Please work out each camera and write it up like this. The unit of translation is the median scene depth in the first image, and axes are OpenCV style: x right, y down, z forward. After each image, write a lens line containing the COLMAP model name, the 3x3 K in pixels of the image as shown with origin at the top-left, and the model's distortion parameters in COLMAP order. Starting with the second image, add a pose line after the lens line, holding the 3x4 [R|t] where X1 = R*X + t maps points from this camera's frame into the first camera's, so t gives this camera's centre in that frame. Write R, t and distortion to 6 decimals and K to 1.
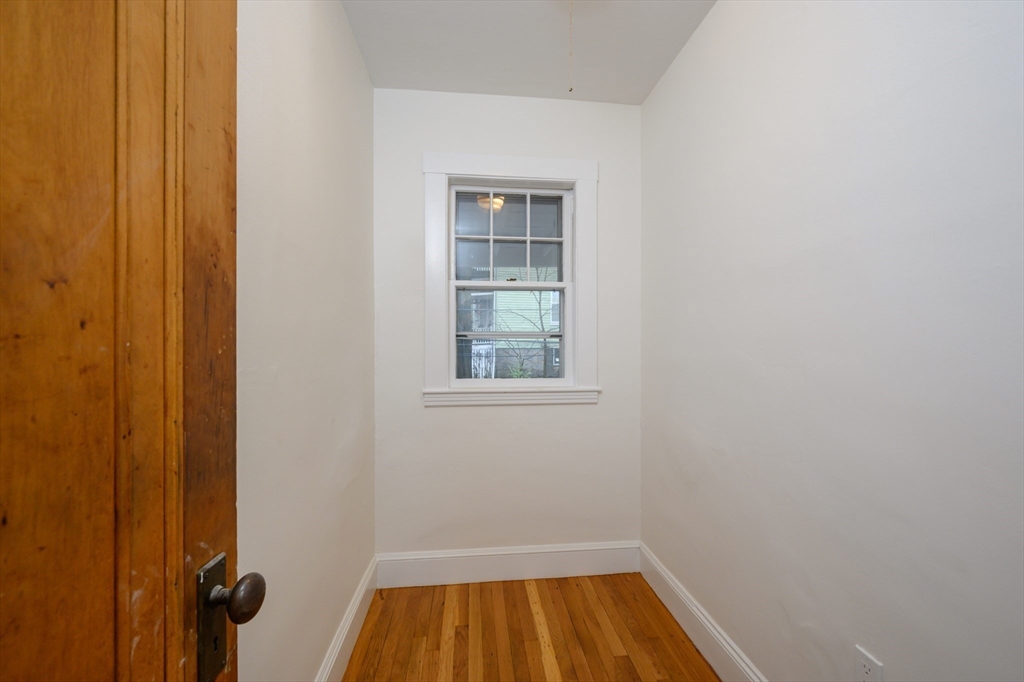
lens RADIAL K [[436.3, 0, 517.3], [0, 436.3, 342.2], [0, 0, 1]] dist [-0.002105, -0.000094]
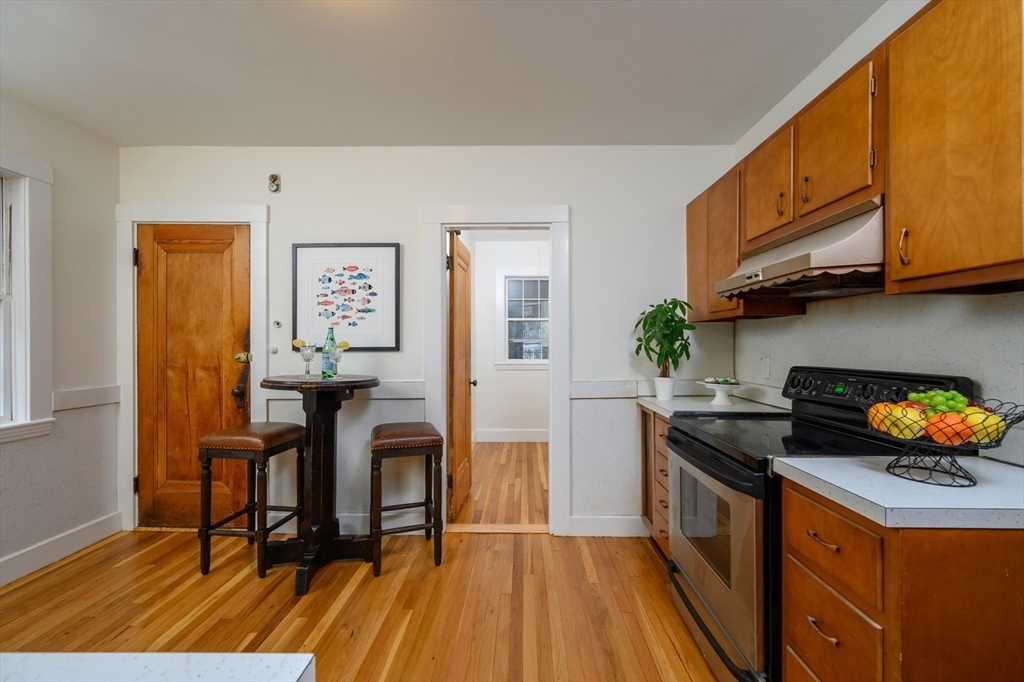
lens RADIAL K [[408.1, 0, 515.2], [0, 408.1, 342.8], [0, 0, 1]] dist [-0.002729, -0.000252]
pose [[0.991922, 0.003357, -0.126804, 0.183620], [-0.003116, 0.999993, 0.002099, -0.008158], [0.126810, -0.001687, 0.991926, -1.235321]]
